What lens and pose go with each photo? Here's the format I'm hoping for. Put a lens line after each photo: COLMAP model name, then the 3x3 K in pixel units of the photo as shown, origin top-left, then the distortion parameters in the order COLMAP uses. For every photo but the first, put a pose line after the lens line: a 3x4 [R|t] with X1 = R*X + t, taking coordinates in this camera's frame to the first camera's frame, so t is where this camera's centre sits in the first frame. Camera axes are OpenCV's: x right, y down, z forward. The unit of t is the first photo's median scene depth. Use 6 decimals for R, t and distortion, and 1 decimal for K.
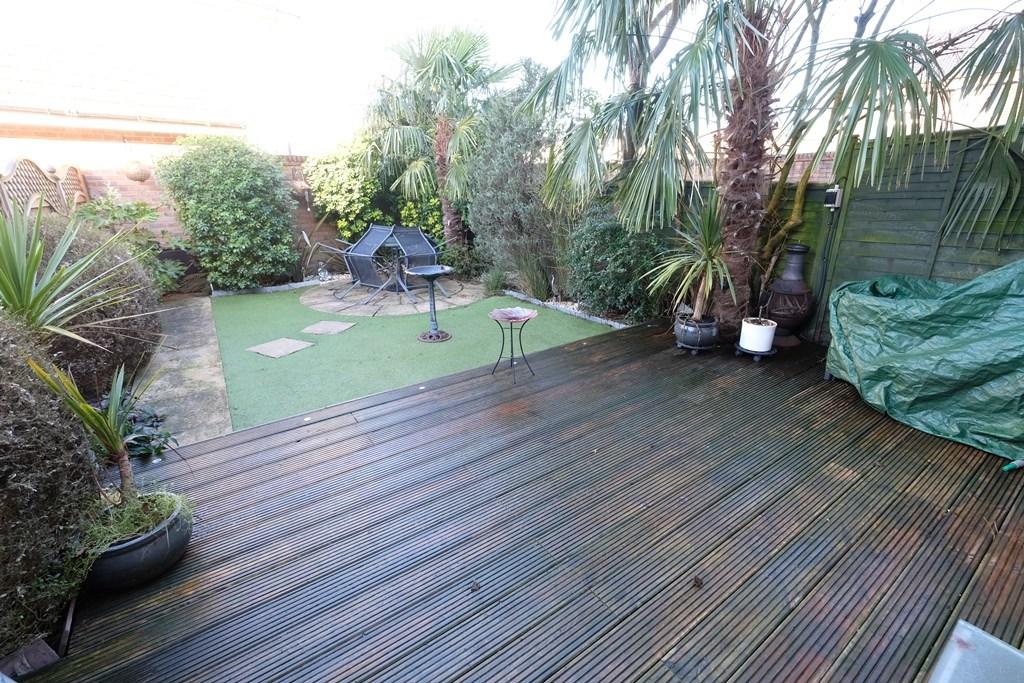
lens RADIAL K [[447.3, 0, 510.4], [0, 447.3, 336.5], [0, 0, 1]] dist [-0.000376, 0.000255]
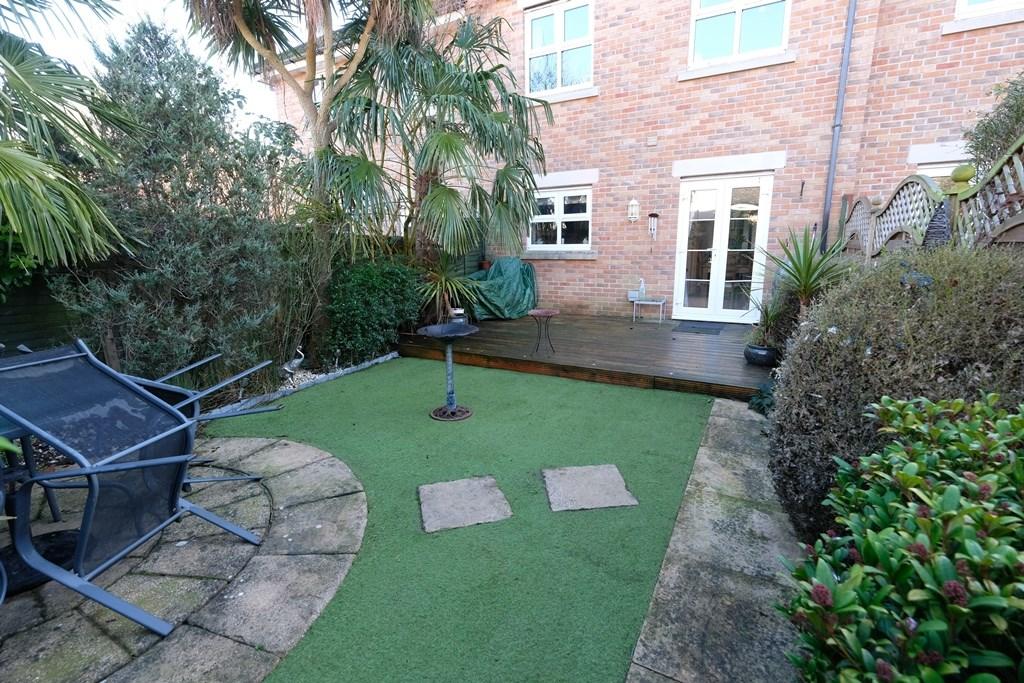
lens RADIAL K [[447.3, 0, 510.4], [0, 447.3, 336.5], [0, 0, 1]] dist [-0.000376, 0.000255]
pose [[-0.451831, -0.162419, 0.877194, -0.998414], [0.303041, 0.896874, 0.322155, -0.387338], [-0.839056, 0.411385, -0.356016, 1.278127]]
